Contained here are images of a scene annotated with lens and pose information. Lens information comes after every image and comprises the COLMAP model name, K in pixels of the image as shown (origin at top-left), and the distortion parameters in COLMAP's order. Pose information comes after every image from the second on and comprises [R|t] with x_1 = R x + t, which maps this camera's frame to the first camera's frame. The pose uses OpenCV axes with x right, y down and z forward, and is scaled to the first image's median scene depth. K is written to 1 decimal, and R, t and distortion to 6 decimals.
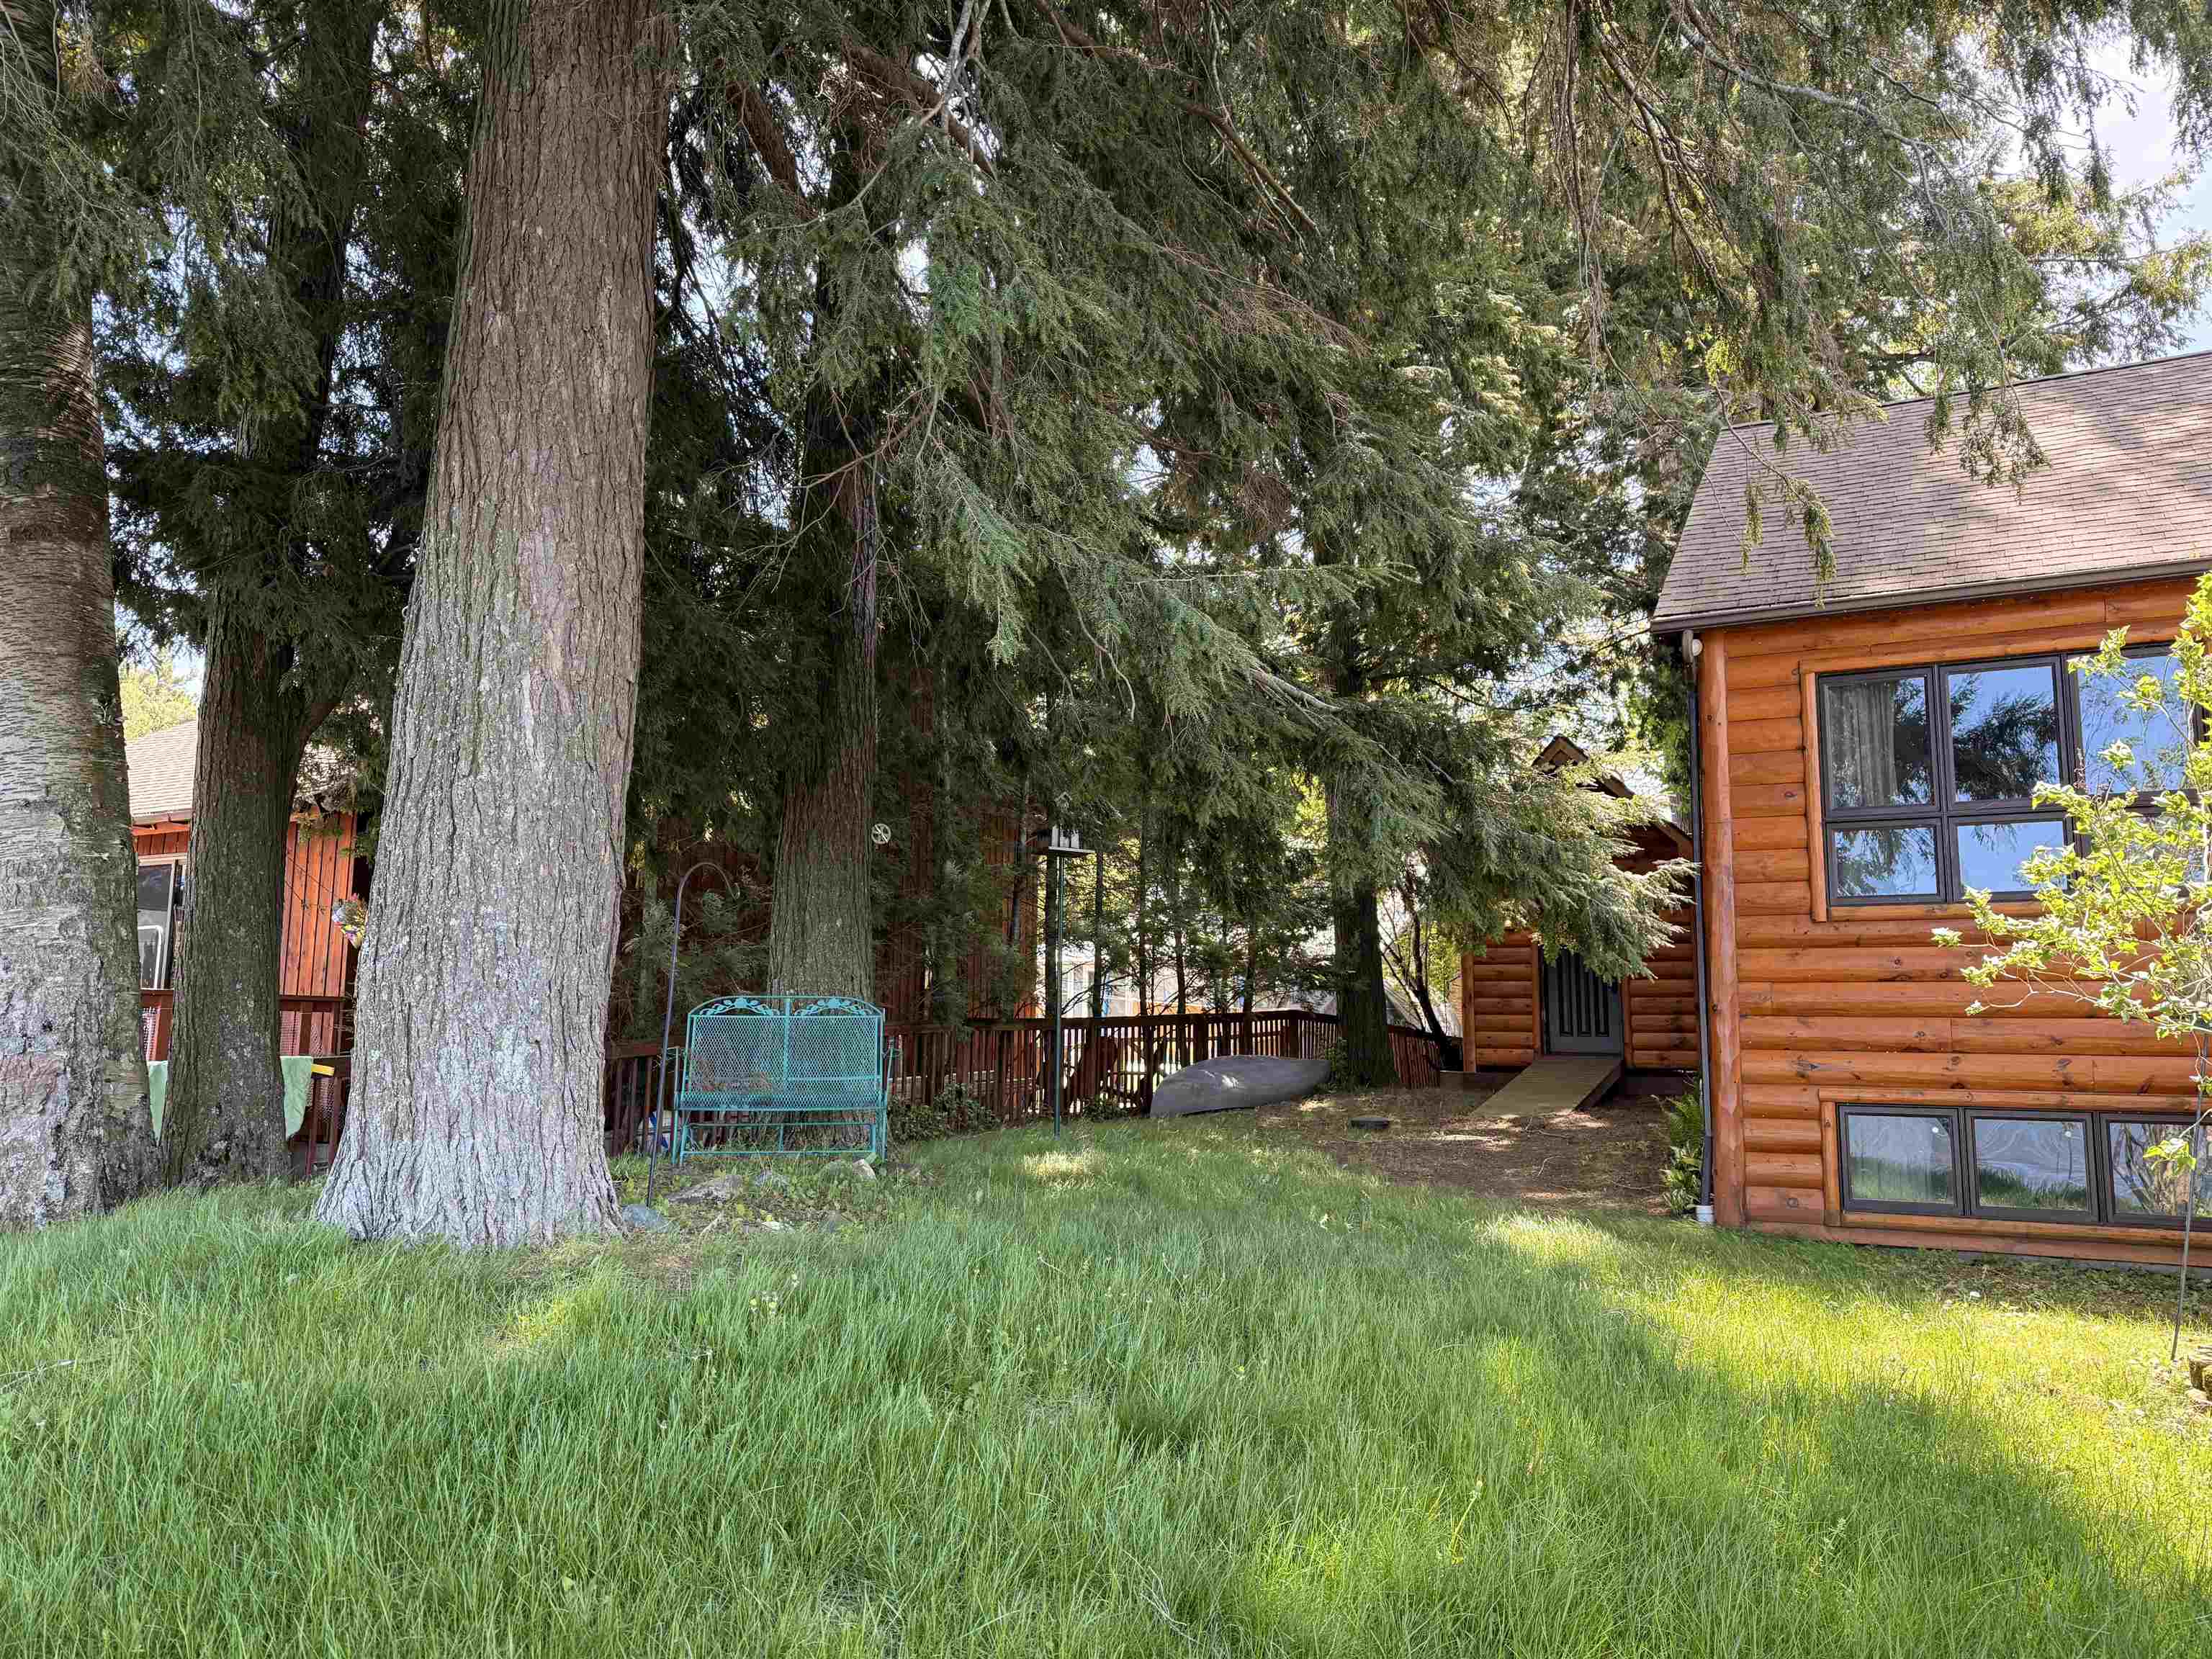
lens RADIAL K [[1568.9, 0, 1105.4], [0, 1568.9, 828.5], [0, 0, 1]] dist [0.060241, -0.043047]
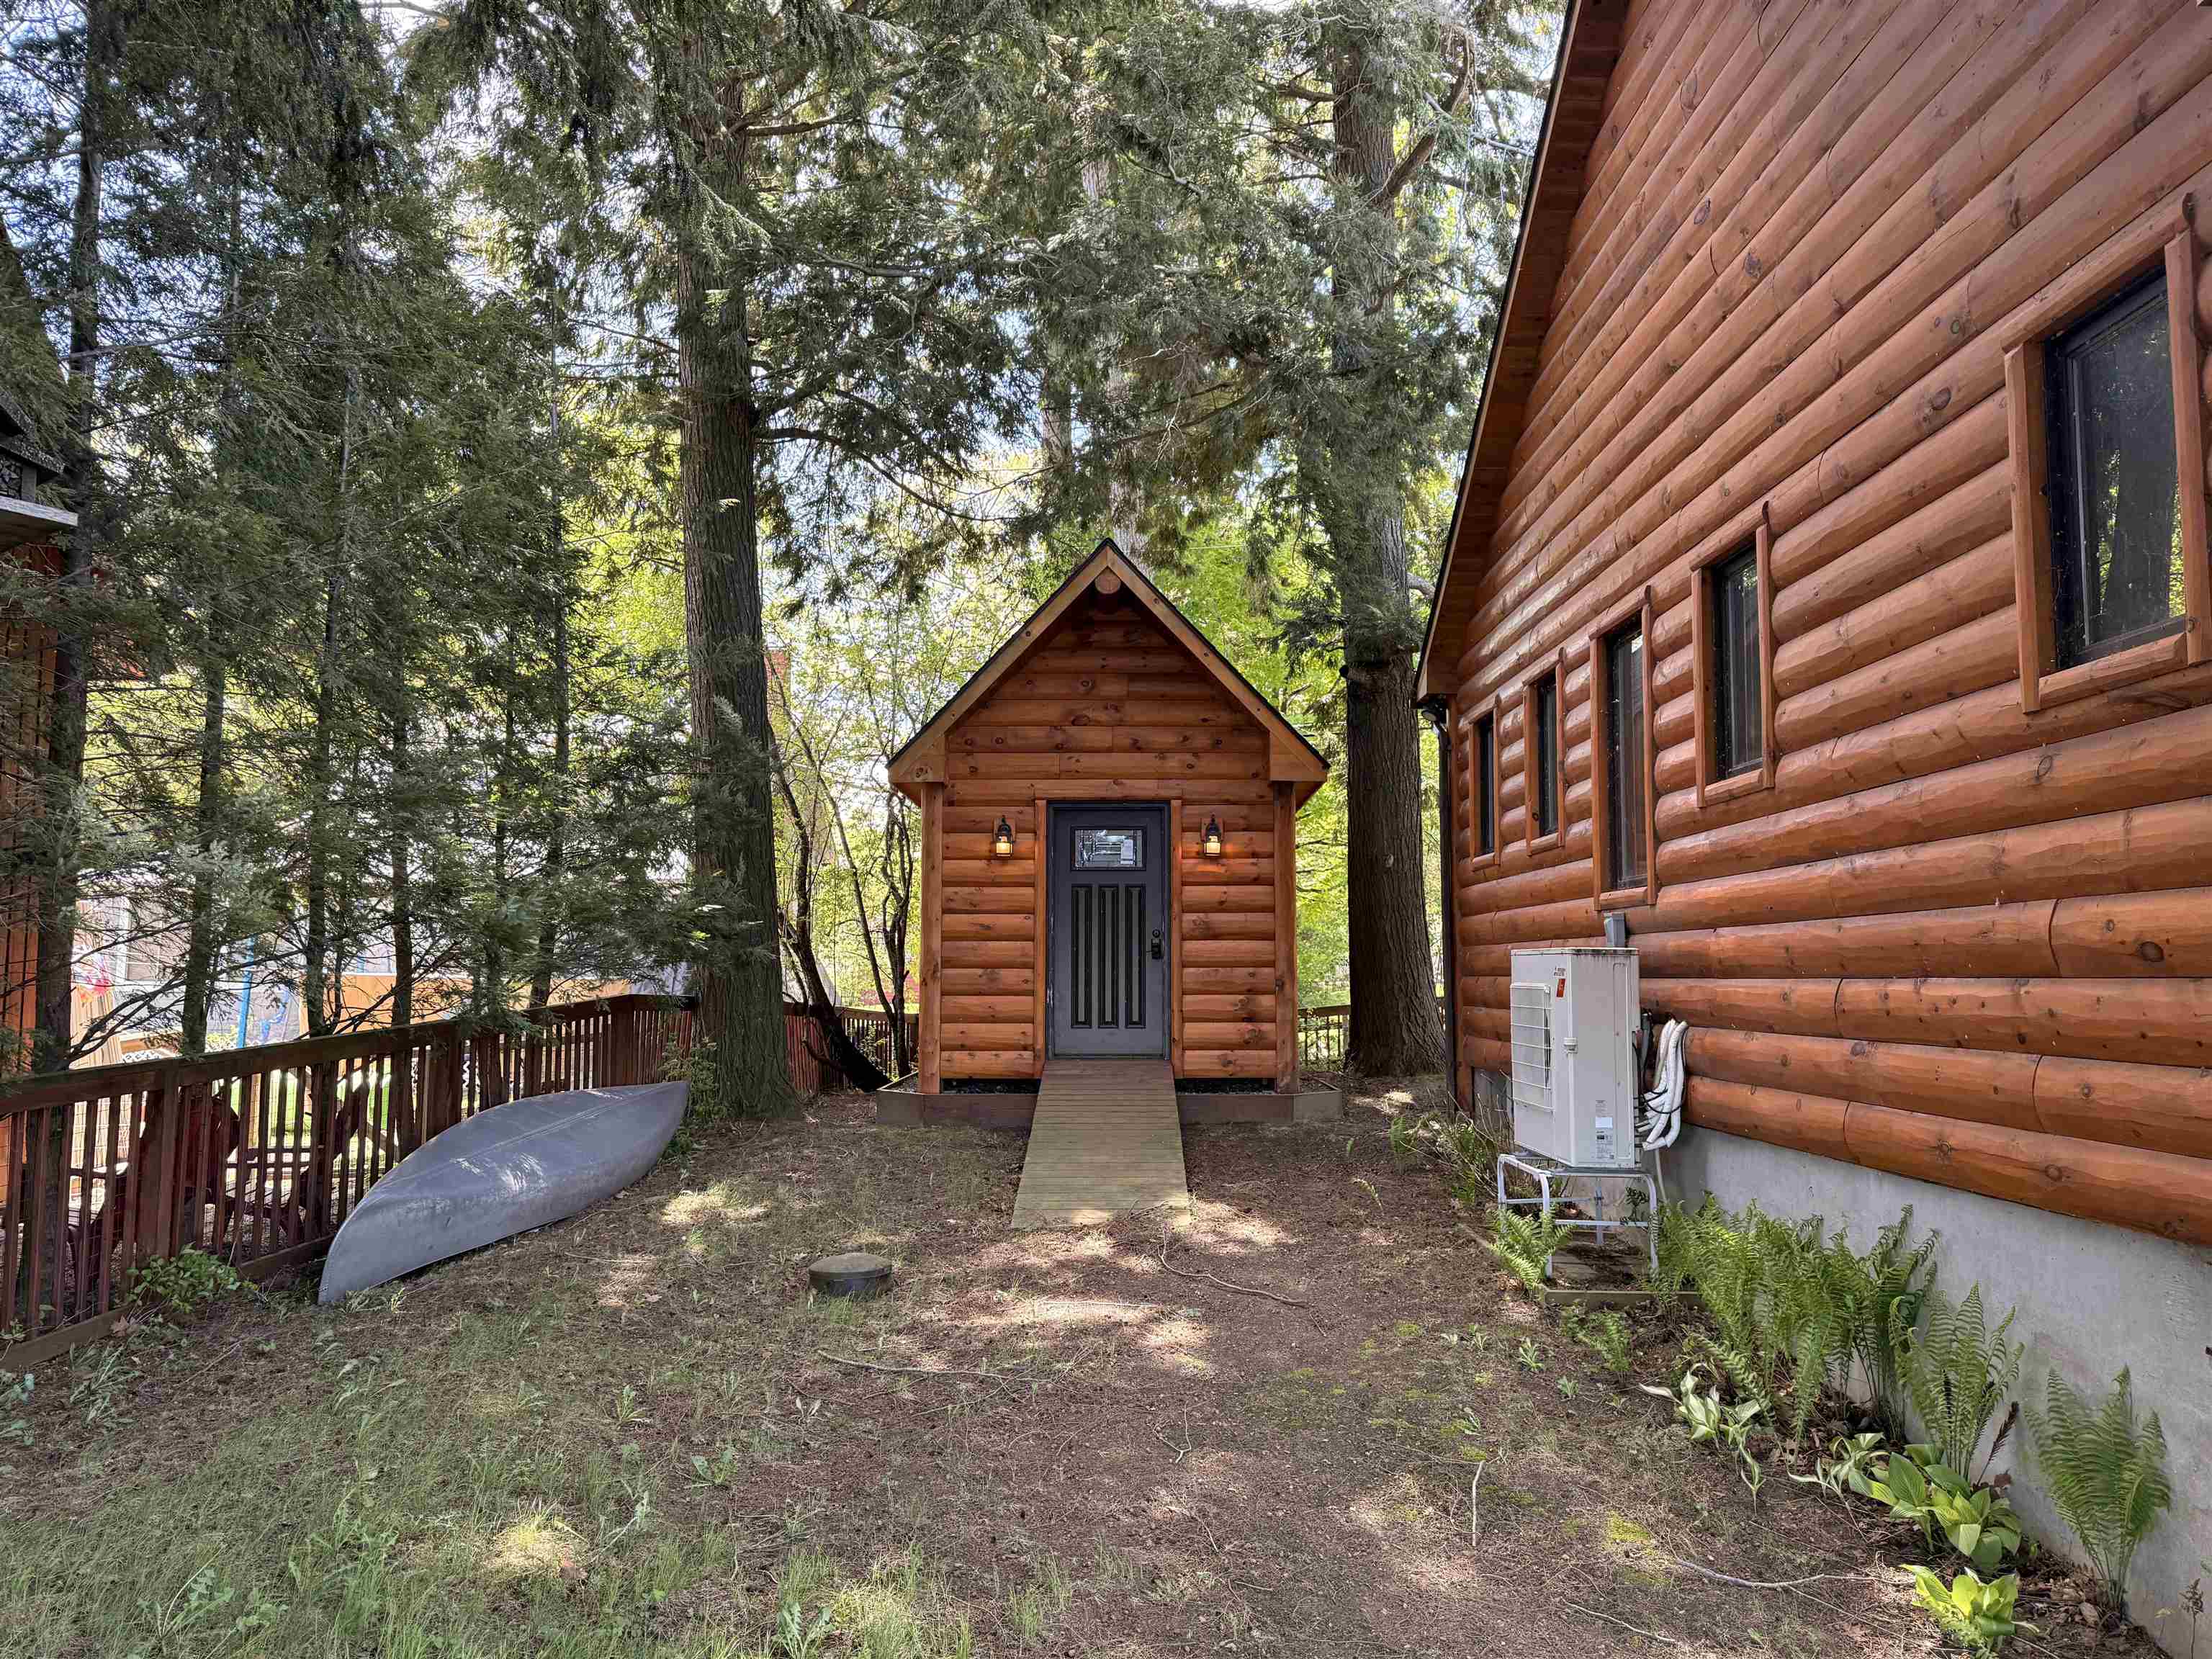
lens RADIAL K [[1568.9, 0, 1103.9], [0, 1568.9, 822.4], [0, 0, 1]] dist [0.060241, -0.043047]
pose [[0.882132, 0.029724, 0.470063, 0.008176], [-0.053461, 0.997876, 0.037225, 0.028632], [-0.467958, -0.057968, 0.881847, 0.487125]]
